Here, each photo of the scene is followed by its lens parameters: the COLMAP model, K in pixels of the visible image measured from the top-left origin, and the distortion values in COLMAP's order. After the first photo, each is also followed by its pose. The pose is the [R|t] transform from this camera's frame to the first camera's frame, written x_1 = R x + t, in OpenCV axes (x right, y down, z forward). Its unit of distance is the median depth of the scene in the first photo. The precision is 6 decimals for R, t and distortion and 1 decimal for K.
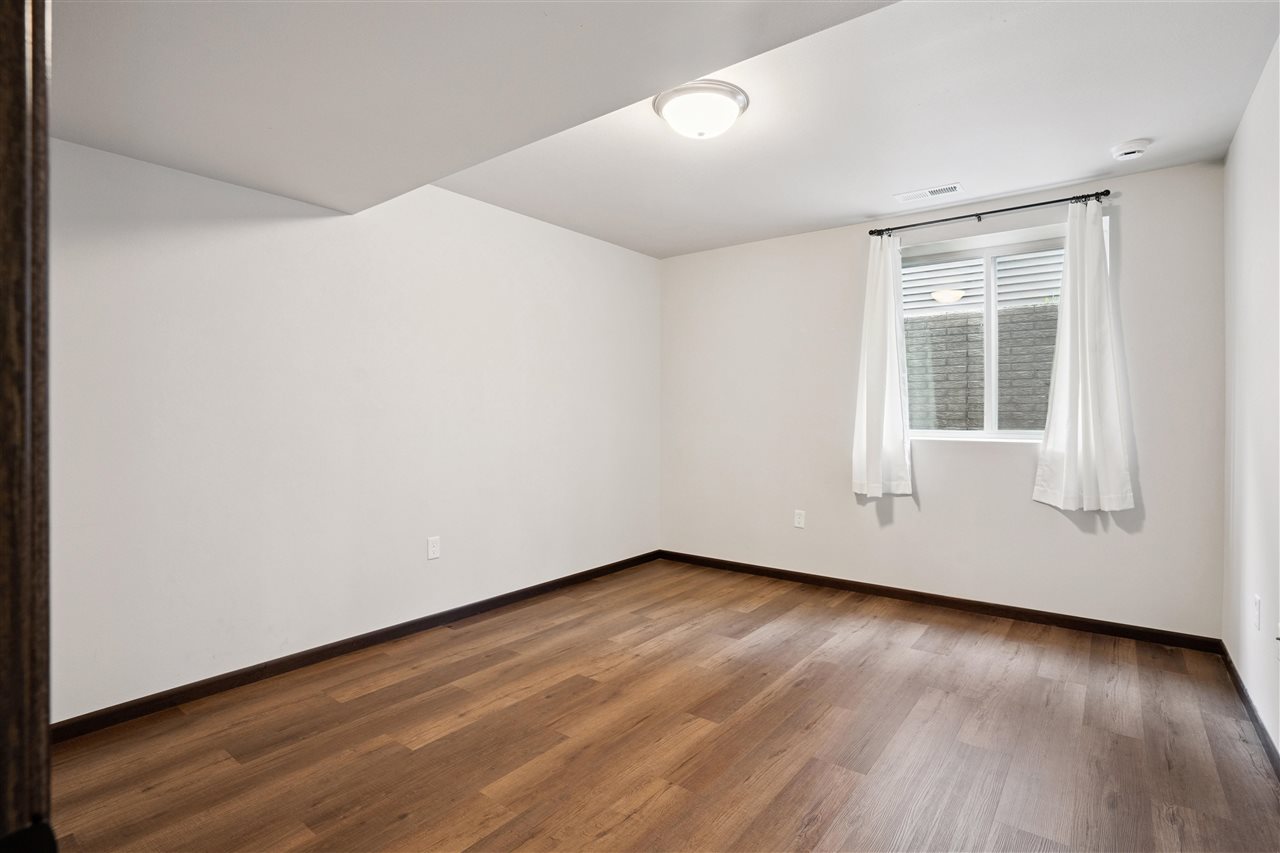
lens RADIAL K [[602.4, 0, 652.2], [0, 602.4, 417.0], [0, 0, 1]] dist [-0.033718, 0.004548]
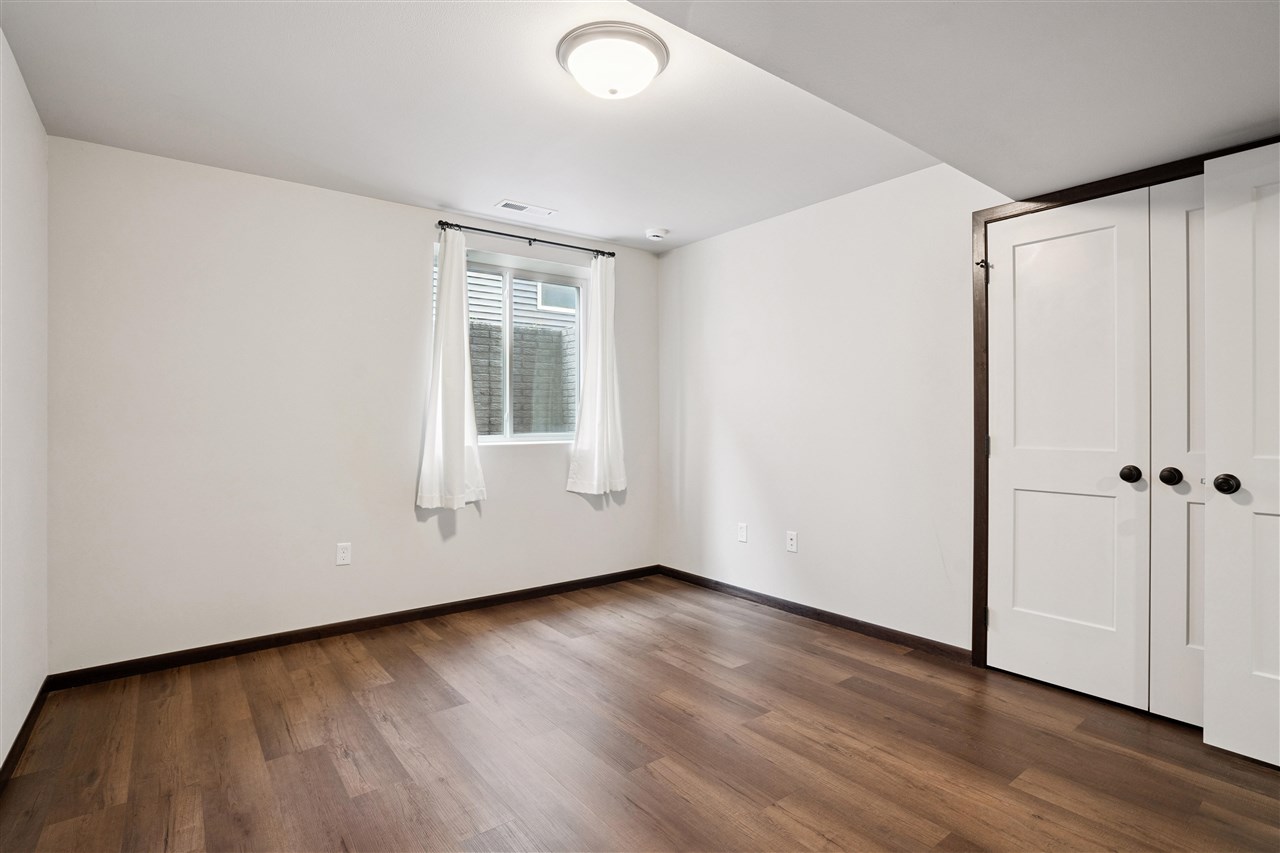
lens RADIAL K [[617.9, 0, 646.1], [0, 617.9, 427.3], [0, 0, 1]] dist [-0.037976, 0.001828]
pose [[0.282009, -0.017257, 0.959257, -0.515381], [0.009676, 0.999839, 0.015143, -0.006793], [-0.959363, 0.005011, 0.282130, 0.492004]]
